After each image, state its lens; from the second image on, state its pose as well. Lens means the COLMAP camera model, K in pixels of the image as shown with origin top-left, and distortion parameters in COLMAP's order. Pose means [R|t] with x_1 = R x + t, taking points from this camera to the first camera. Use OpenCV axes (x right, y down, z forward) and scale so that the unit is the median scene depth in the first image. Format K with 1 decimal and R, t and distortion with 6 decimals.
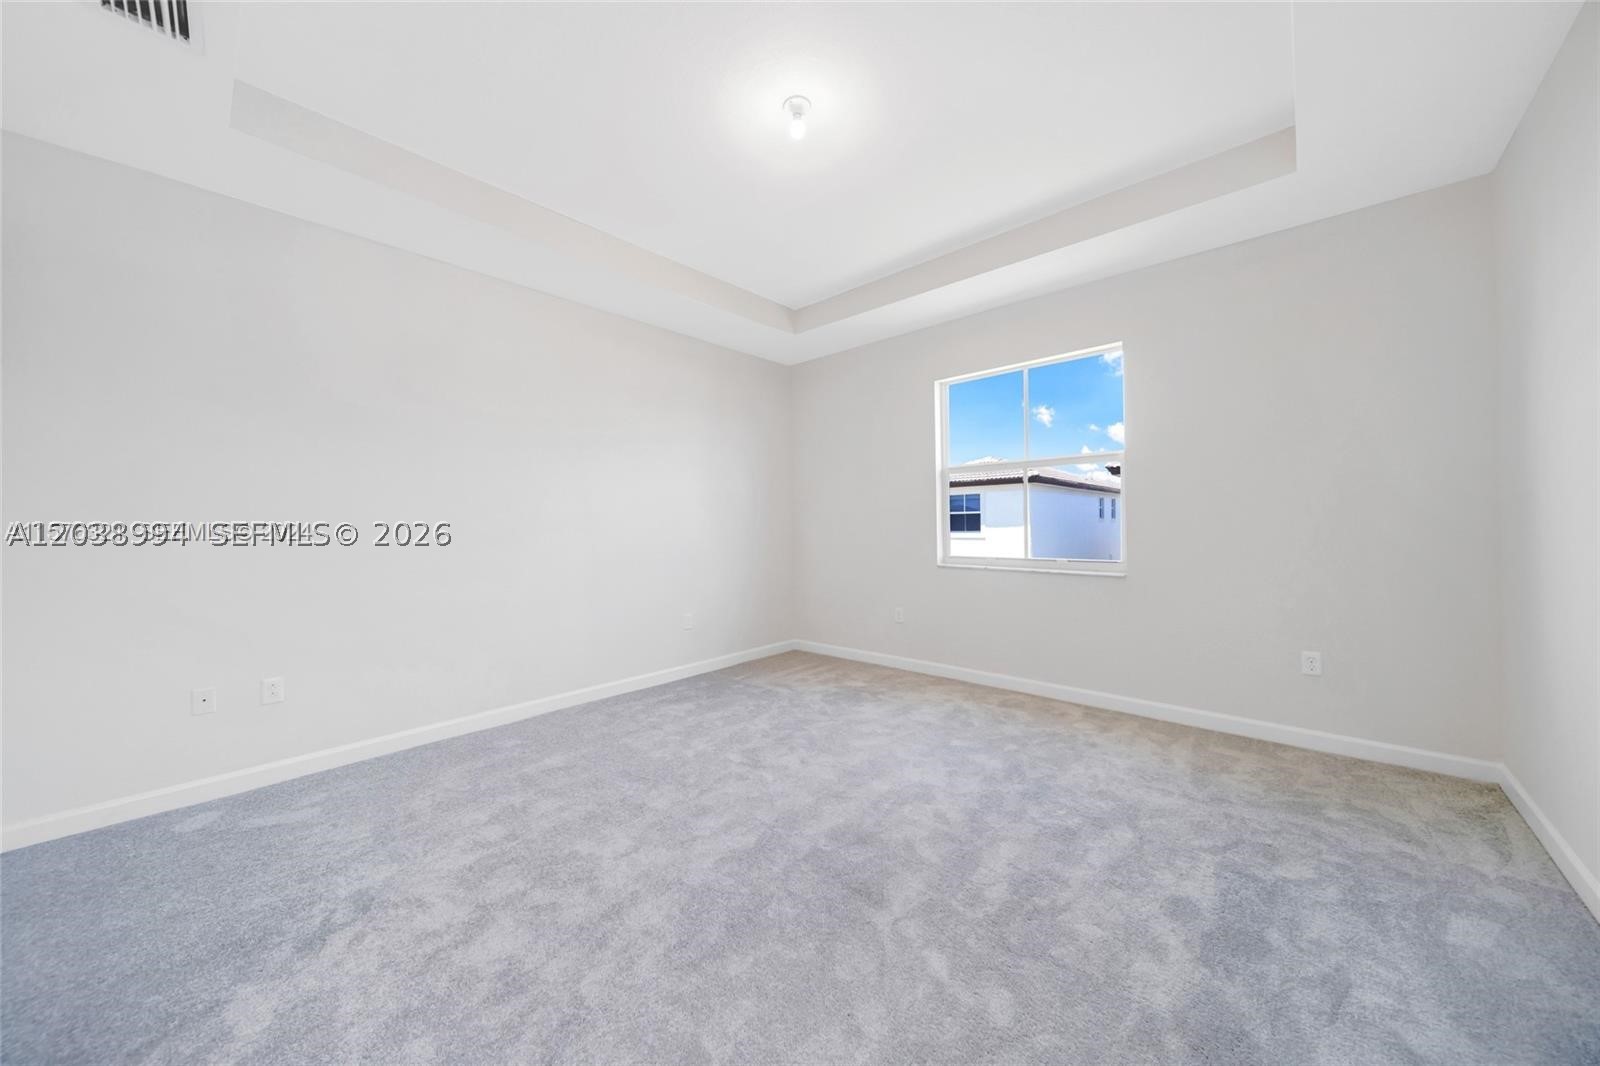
lens RADIAL K [[556.1, 0, 786.1], [0, 556.1, 529.8], [0, 0, 1]] dist [0.004601, -0.001538]
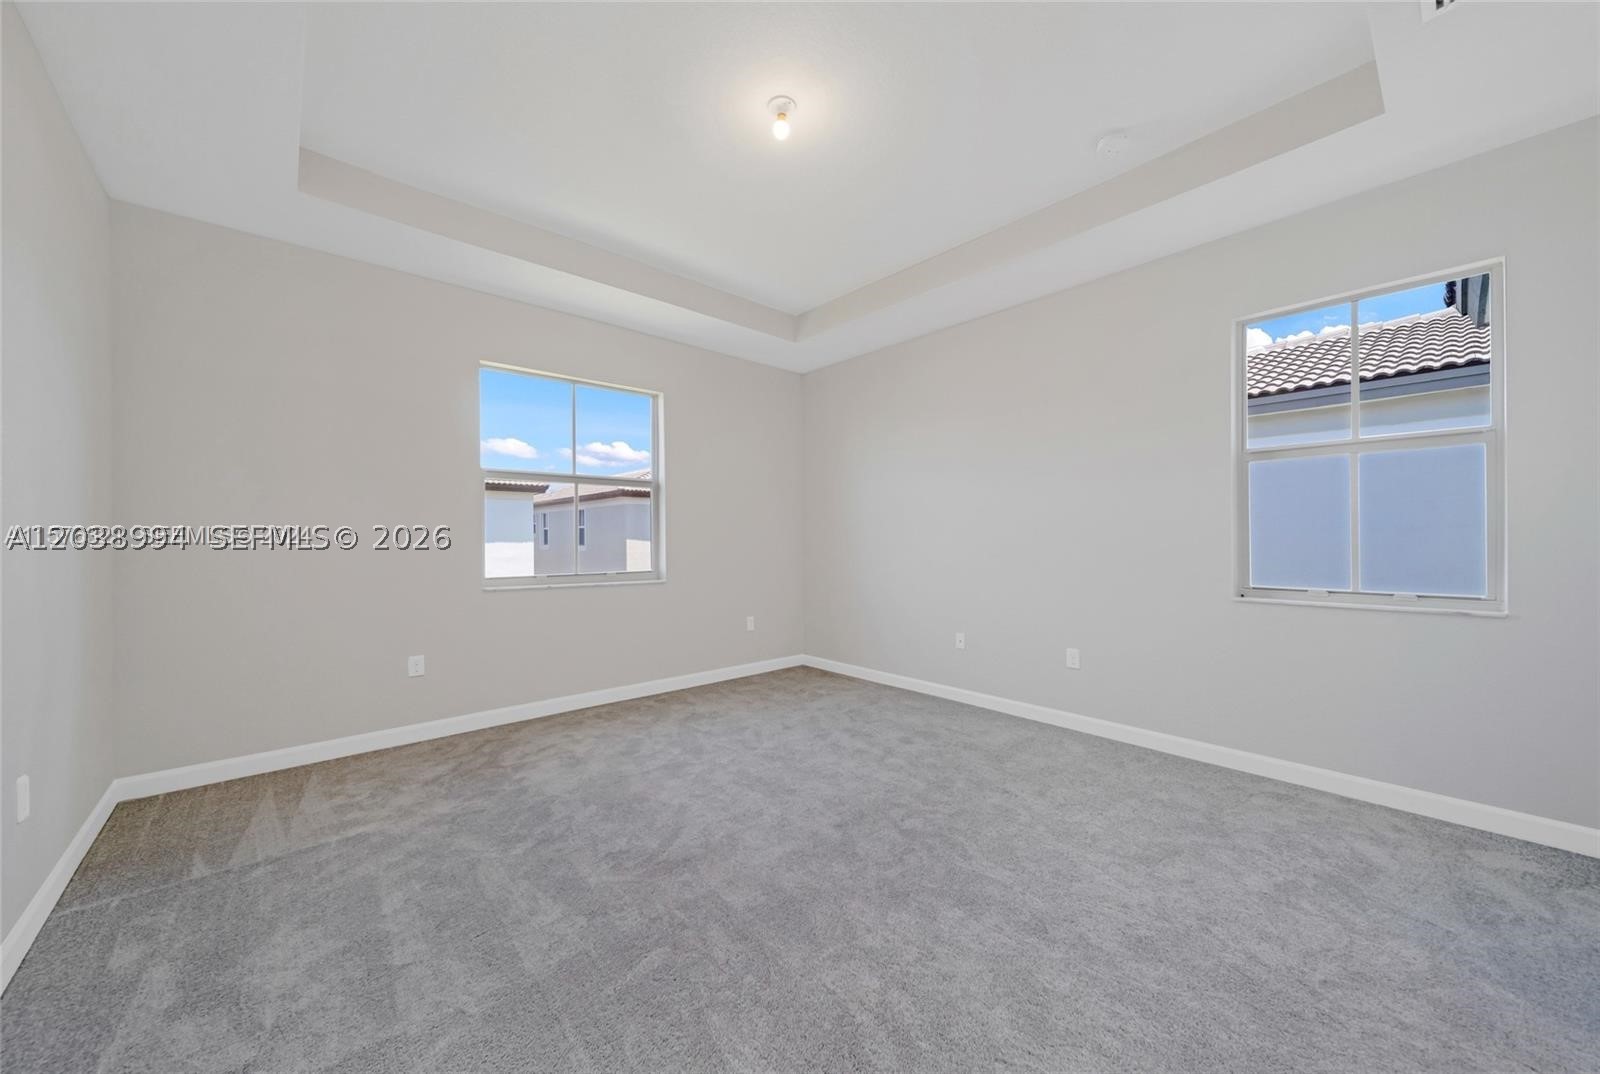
lens RADIAL K [[578.2, 0, 790.3], [0, 578.2, 546.6], [0, 0, 1]] dist [-0.001977, -0.000218]
pose [[0.084062, -0.002670, 0.996457, -0.629885], [0.003645, 0.999991, 0.002372, -0.002737], [-0.996454, 0.003432, 0.084071, 0.571853]]
